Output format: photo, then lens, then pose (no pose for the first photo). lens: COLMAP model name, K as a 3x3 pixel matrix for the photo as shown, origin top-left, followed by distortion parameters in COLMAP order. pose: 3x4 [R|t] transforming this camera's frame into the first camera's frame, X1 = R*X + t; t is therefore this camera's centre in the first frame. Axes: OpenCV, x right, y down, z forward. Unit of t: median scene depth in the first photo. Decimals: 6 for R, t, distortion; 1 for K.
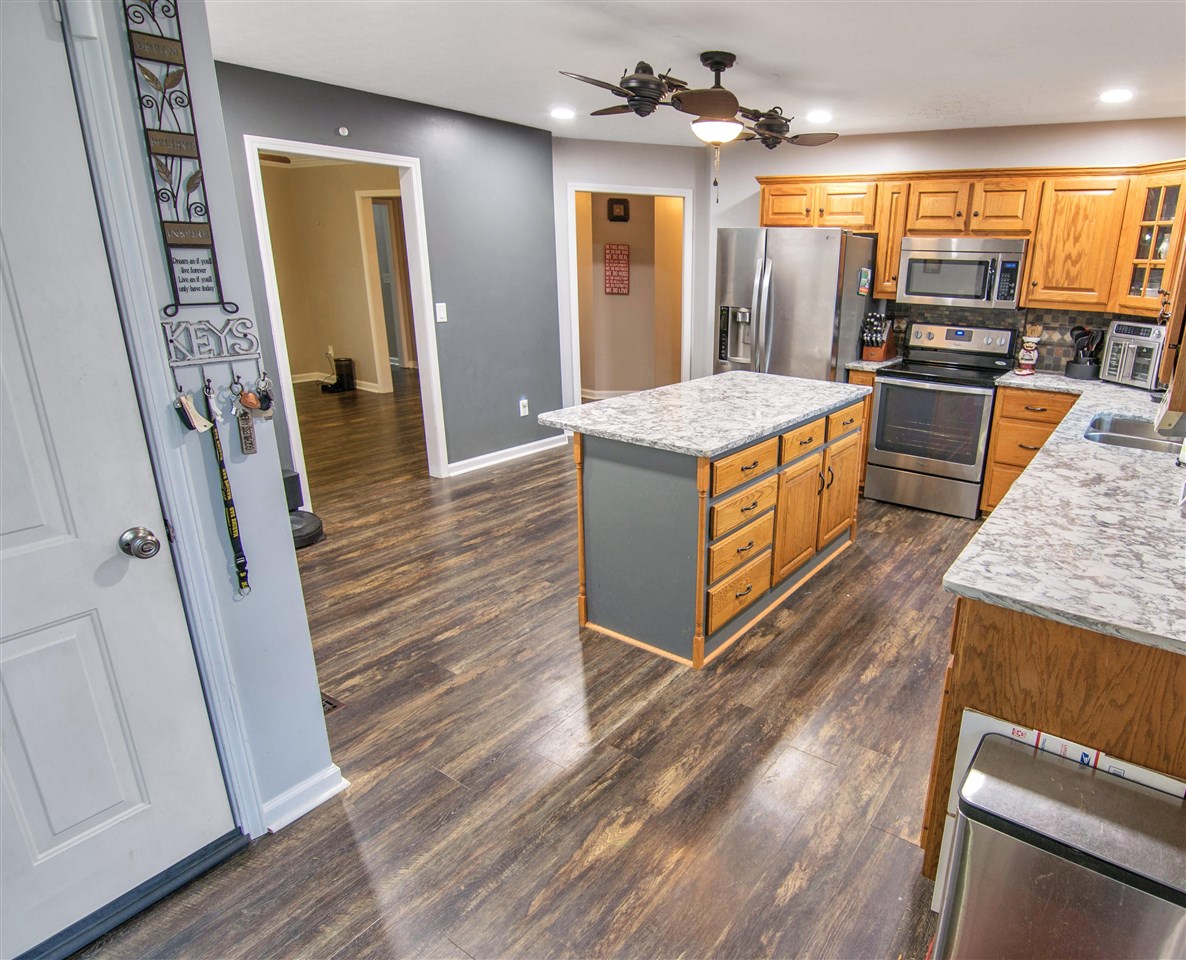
lens RADIAL K [[700.2, 0, 720.8], [0, 700.2, 488.7], [0, 0, 1]] dist [-0.008736, -0.003098]
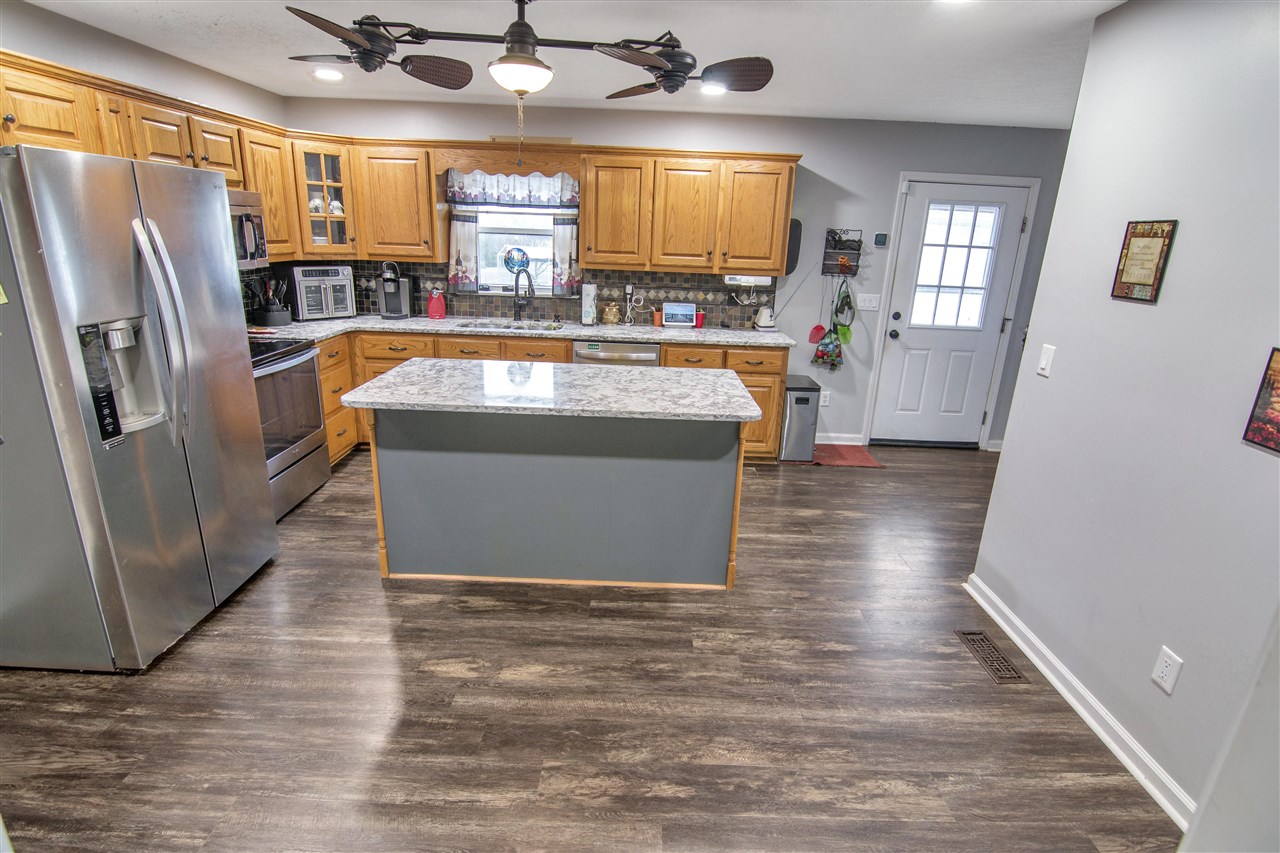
lens RADIAL K [[626.9, 0, 645.3], [0, 626.9, 425.9], [0, 0, 1]] dist [-0.010974, -0.006940]
pose [[-0.530577, -0.296045, 0.794258, -0.629815], [0.213428, 0.860177, 0.463188, -0.377971], [-0.820327, 0.415274, -0.393206, 1.072840]]
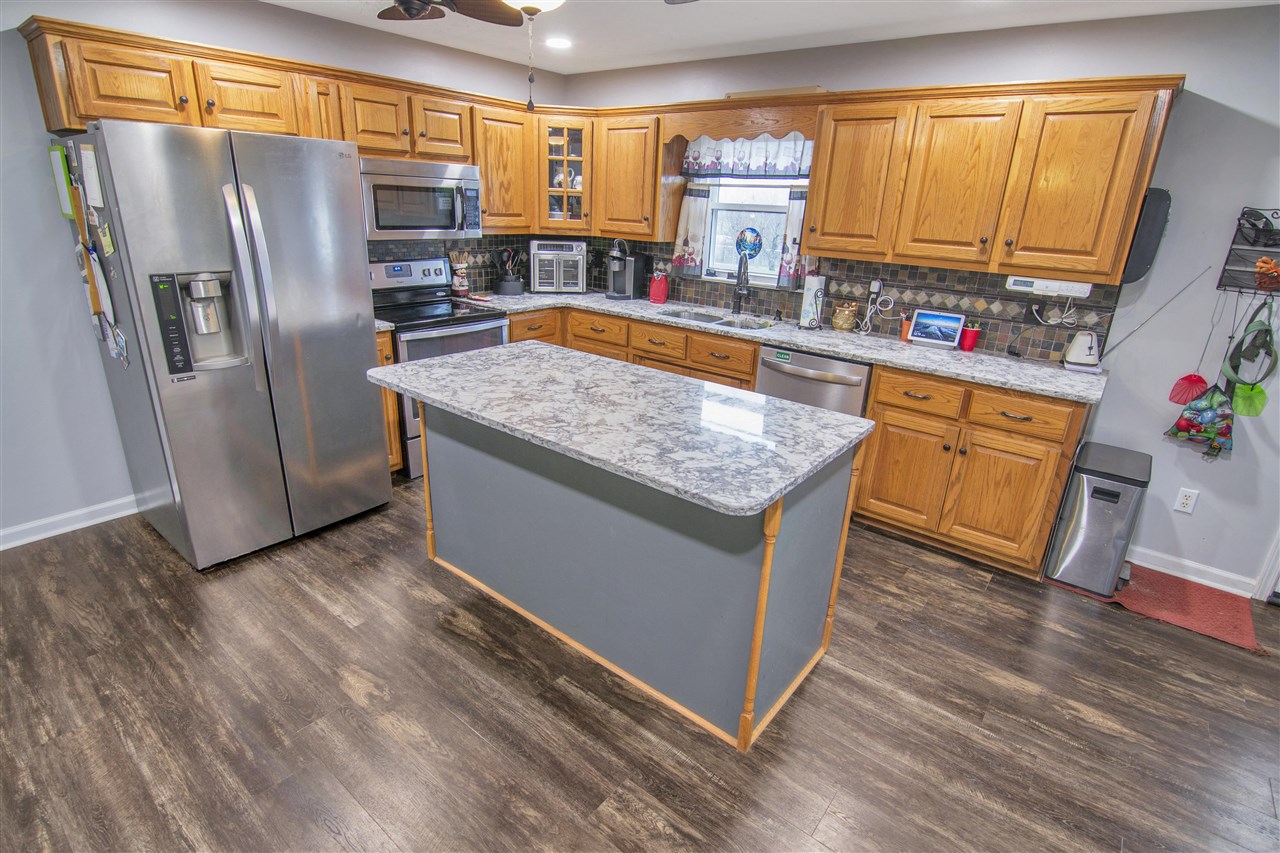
lens RADIAL K [[626.9, 0, 642.4], [0, 626.9, 425.6], [0, 0, 1]] dist [-0.010974, -0.006940]
pose [[0.110775, -0.357527, 0.927310, -0.519123], [0.273315, 0.908035, 0.317446, -0.249782], [-0.955525, 0.218283, 0.198305, 0.705676]]
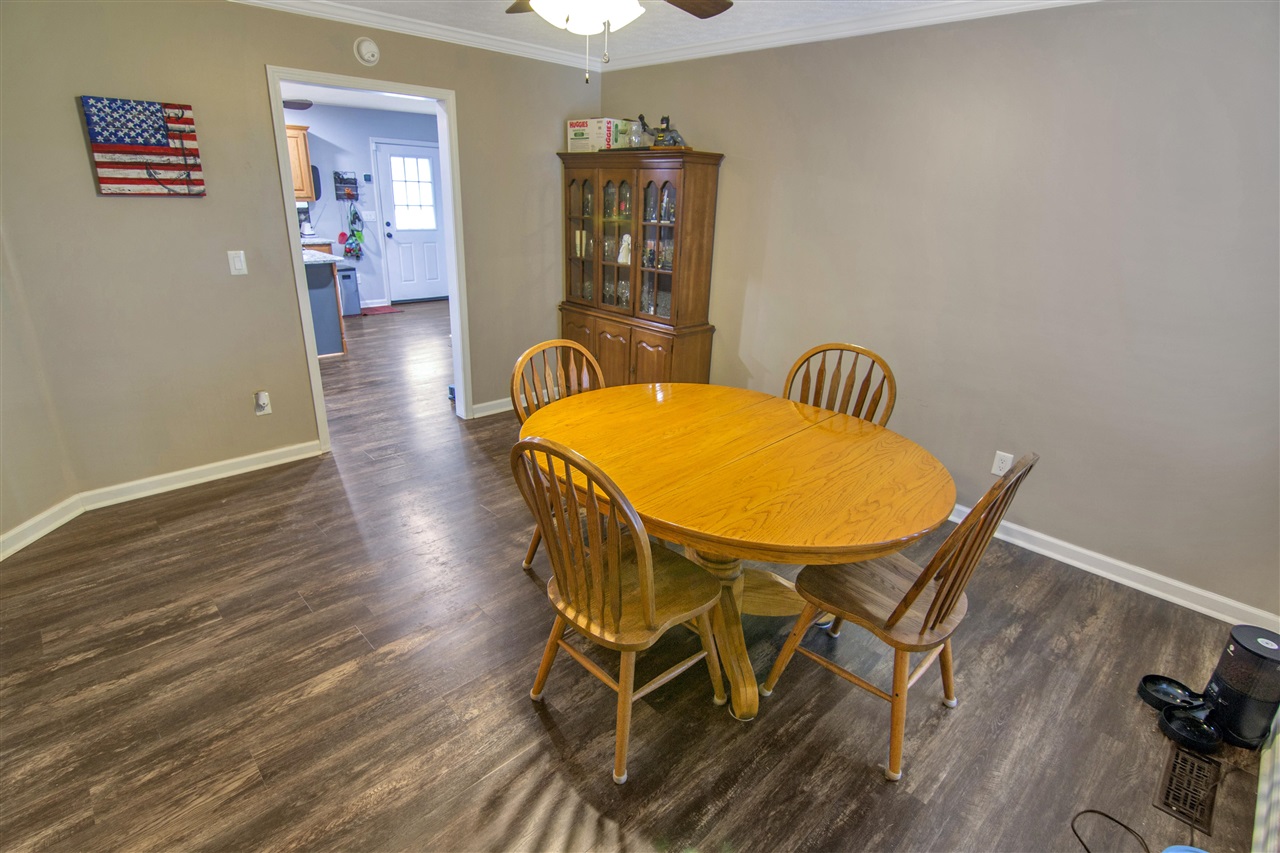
lens RADIAL K [[626.9, 0, 641.6], [0, 626.9, 426.4], [0, 0, 1]] dist [-0.010974, -0.006940]
pose [[-0.968499, -0.144177, 0.203036, -1.183793], [0.014893, 0.780347, 0.625169, -0.648450], [-0.248574, 0.608499, -0.753618, 1.854953]]
